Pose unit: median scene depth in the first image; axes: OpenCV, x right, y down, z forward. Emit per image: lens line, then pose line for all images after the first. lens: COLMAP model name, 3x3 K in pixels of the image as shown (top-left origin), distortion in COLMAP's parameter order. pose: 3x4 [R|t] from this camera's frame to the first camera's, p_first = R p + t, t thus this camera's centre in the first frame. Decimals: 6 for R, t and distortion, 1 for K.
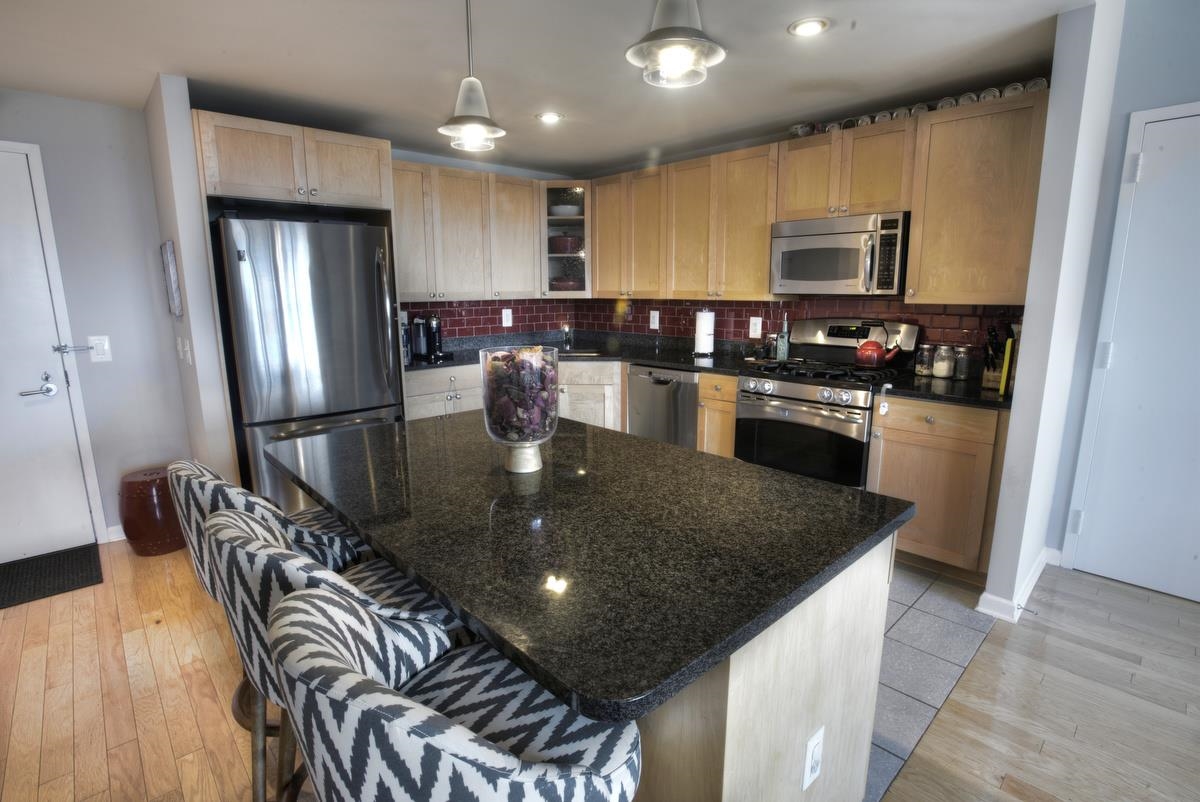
lens RADIAL K [[582.4, 0, 600.0], [0, 582.4, 401.0], [0, 0, 1]] dist [-0.020699, -0.000074]
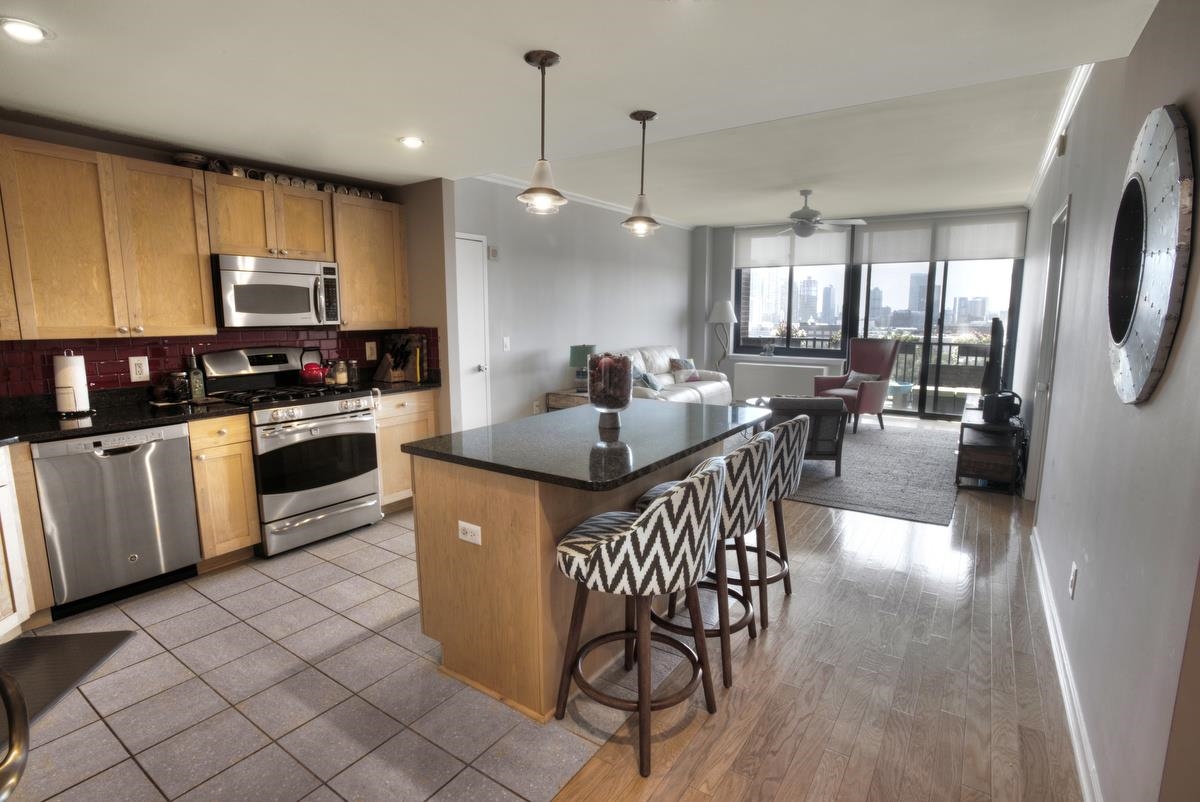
lens RADIAL K [[569.2, 0, 578.2], [0, 569.2, 423.4], [0, 0, 1]] dist [-0.019785, 0.000051]
pose [[-0.194003, -0.172855, 0.965652, -0.771342], [0.196137, 0.957644, 0.210826, -0.114544], [-0.961194, 0.230301, -0.151883, 0.620744]]
